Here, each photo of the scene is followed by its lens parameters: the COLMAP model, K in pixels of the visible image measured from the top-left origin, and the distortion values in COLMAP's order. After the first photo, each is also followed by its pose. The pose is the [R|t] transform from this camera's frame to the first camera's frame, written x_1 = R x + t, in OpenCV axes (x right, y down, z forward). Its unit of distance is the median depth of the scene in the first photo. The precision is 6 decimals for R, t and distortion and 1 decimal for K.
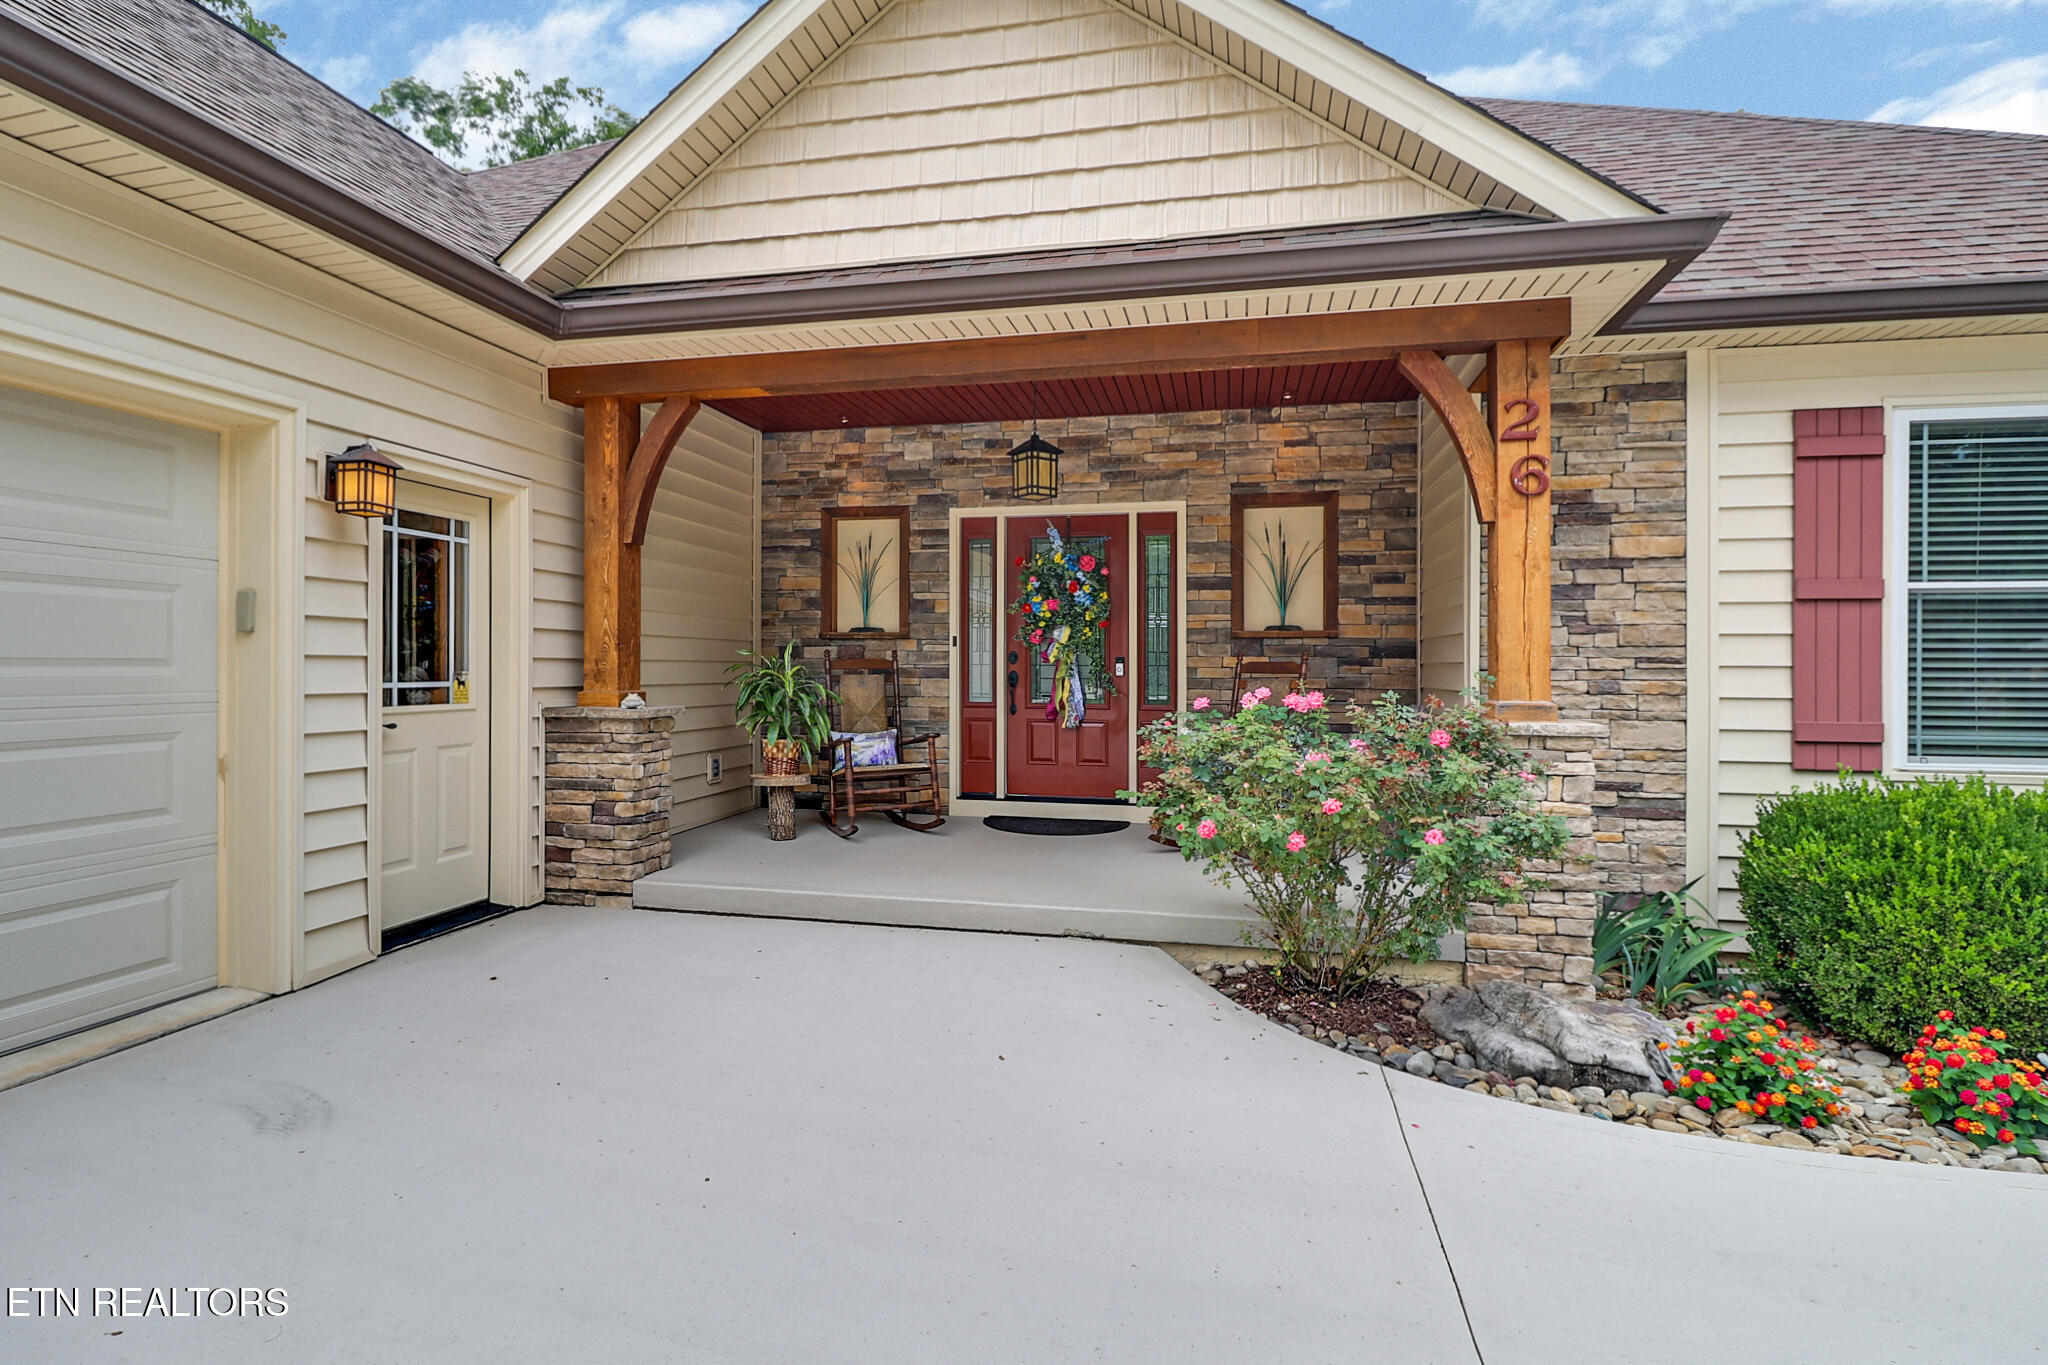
lens RADIAL K [[1006.3, 0, 1010.0], [0, 1006.3, 670.1], [0, 0, 1]] dist [-0.004596, -0.000765]
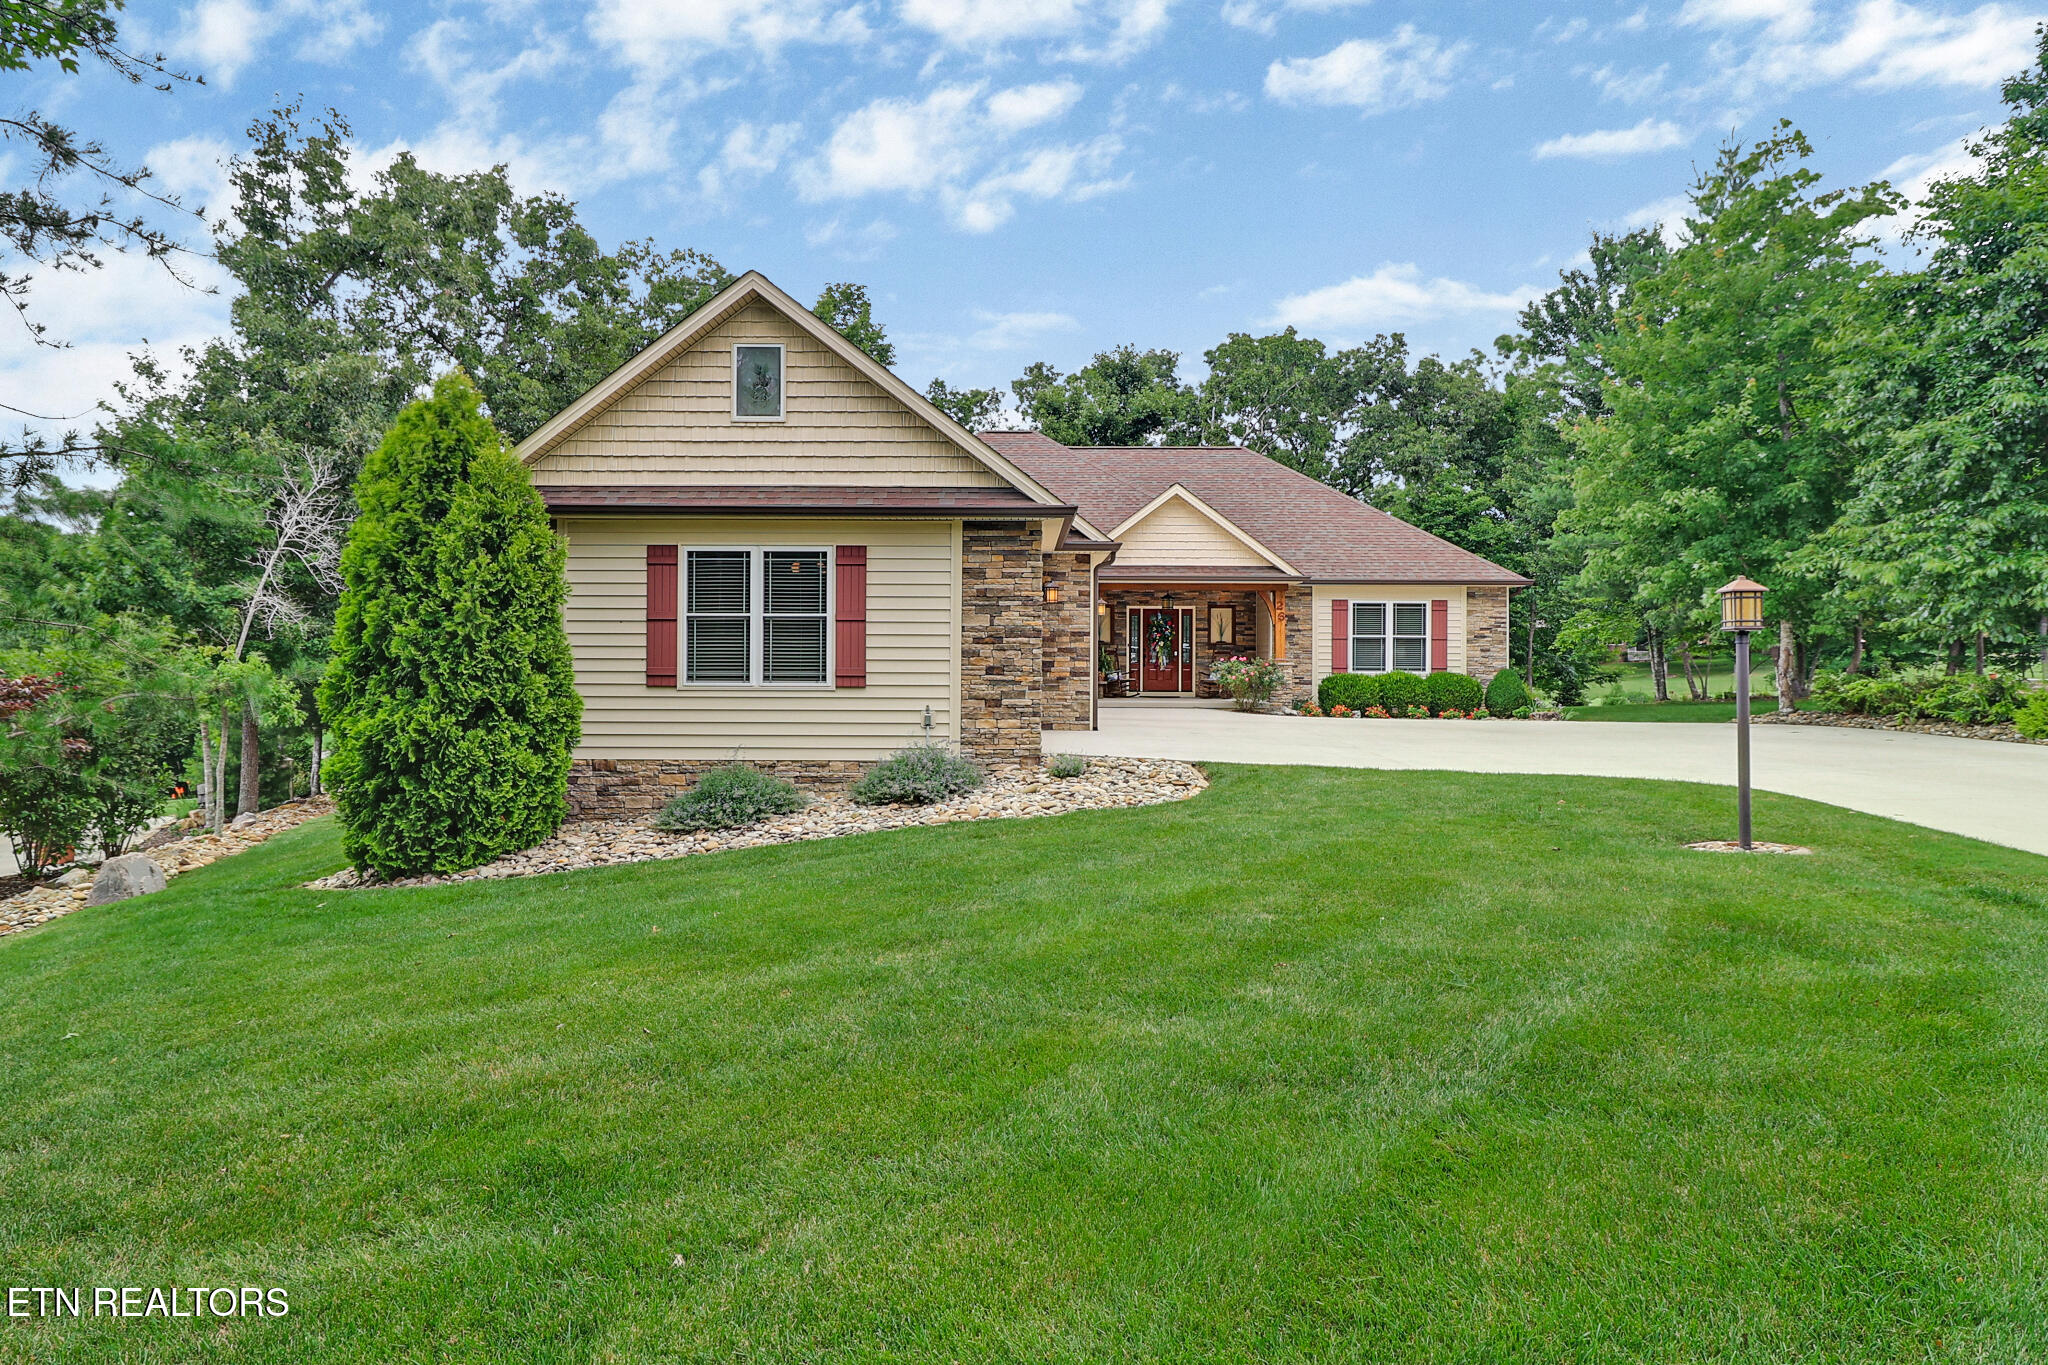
lens RADIAL K [[1119.5, 0, 1025.5], [0, 1119.5, 677.4], [0, 0, 1]] dist [-0.005759, -0.006711]
pose [[0.972856, -0.005217, 0.231352, -1.501013], [0.001193, 0.999846, 0.017530, 0.016080], [-0.231407, -0.016778, 0.972712, -3.075611]]
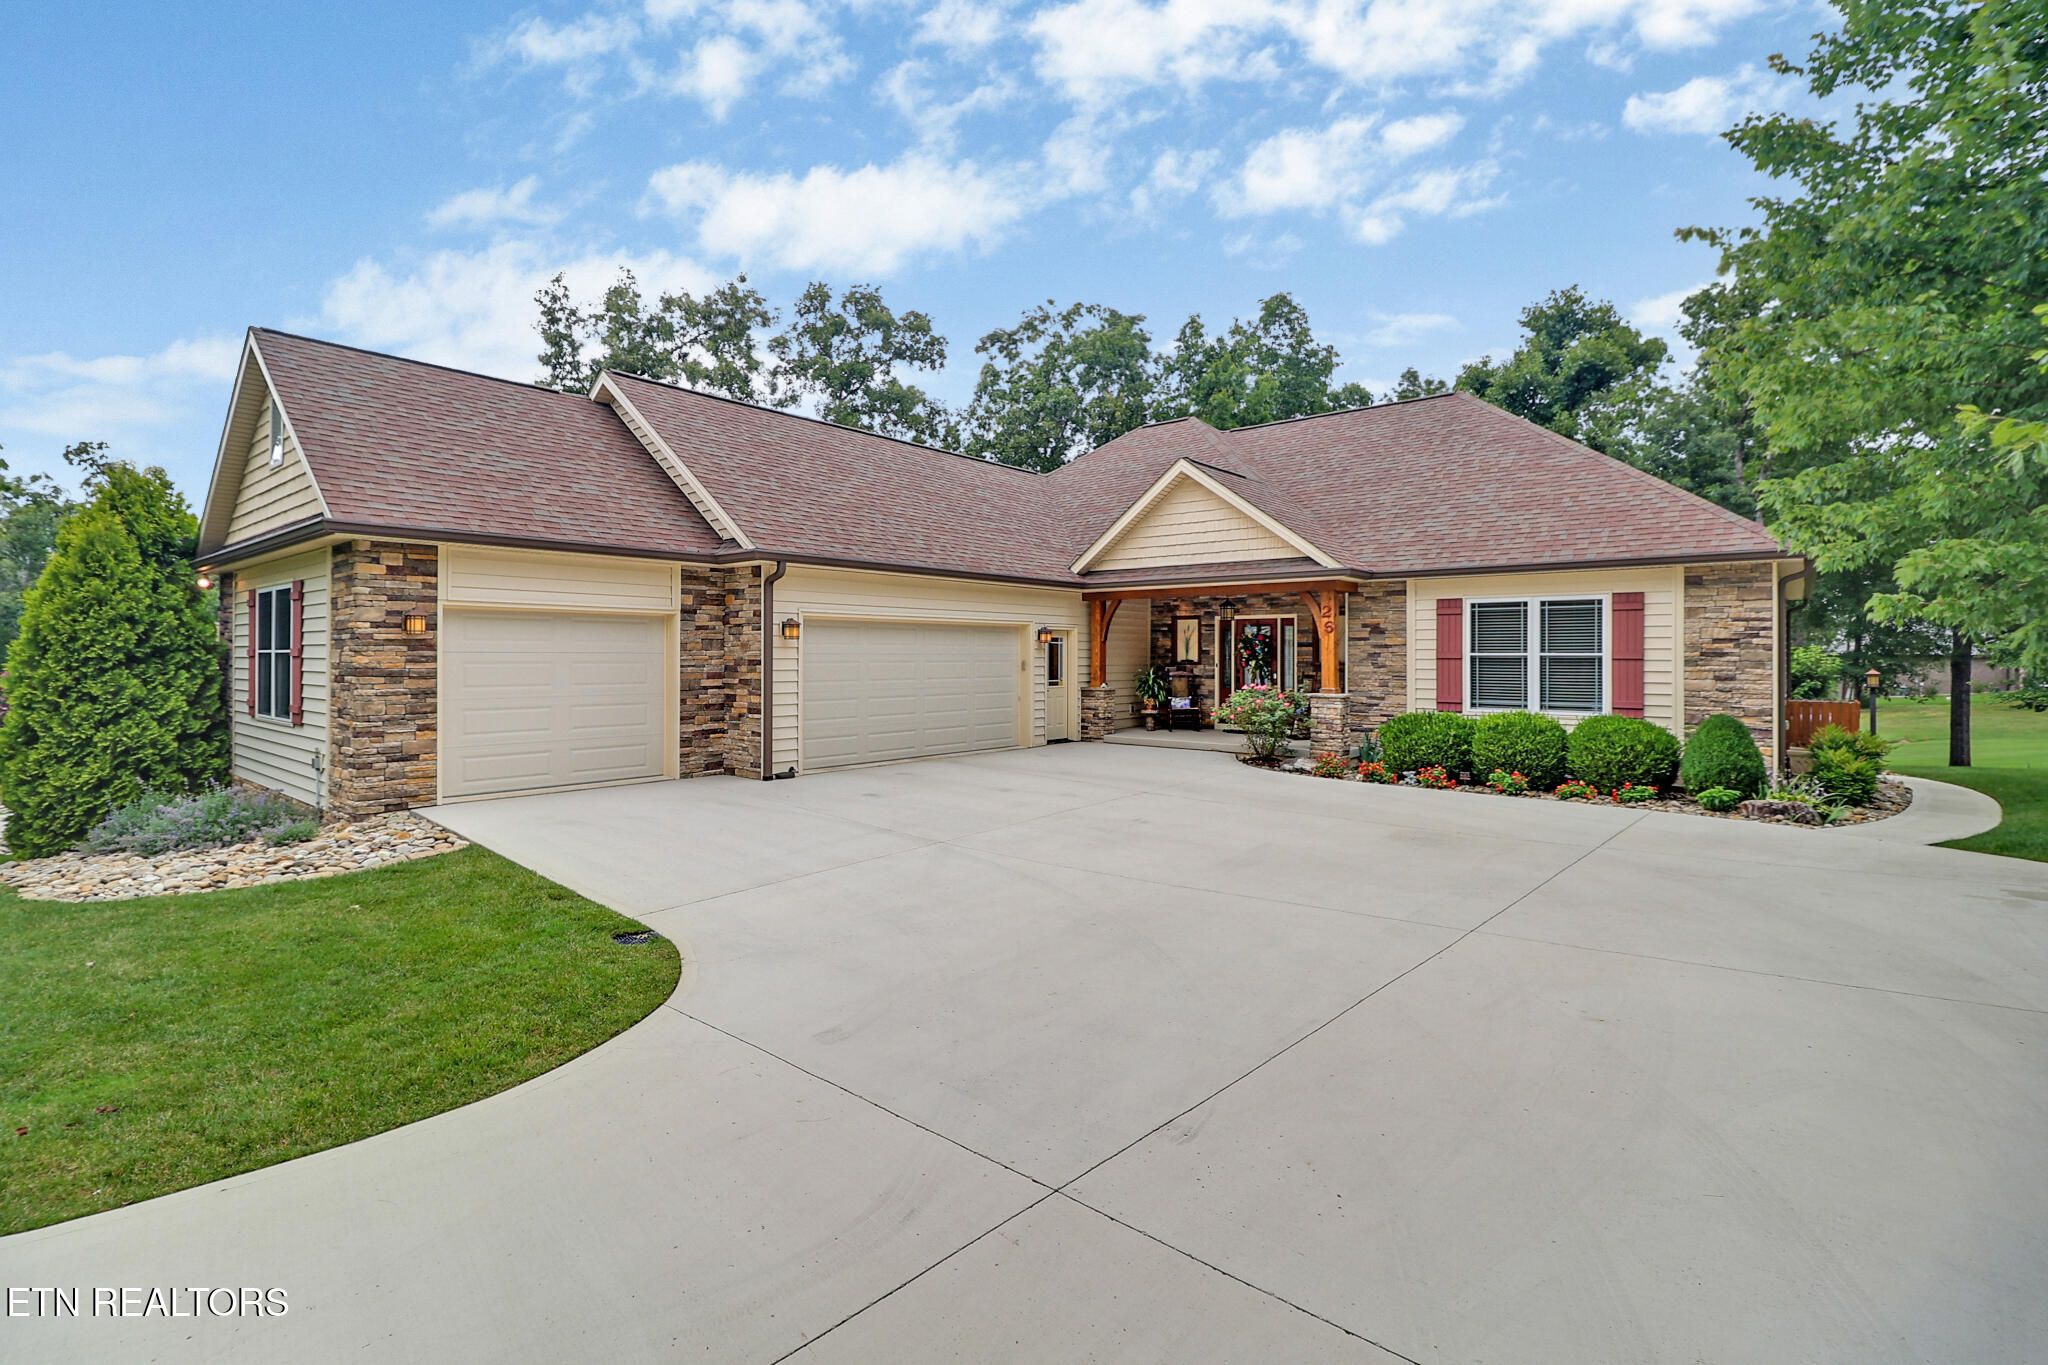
lens RADIAL K [[958.1, 0, 1012.9], [0, 958.1, 663.6], [0, 0, 1]] dist [-0.009295, -0.001282]
pose [[0.886551, 0.000736, -0.462631, 0.775418], [0.000755, 0.999995, 0.003038, -0.049243], [0.462631, -0.003042, 0.886546, -1.839279]]
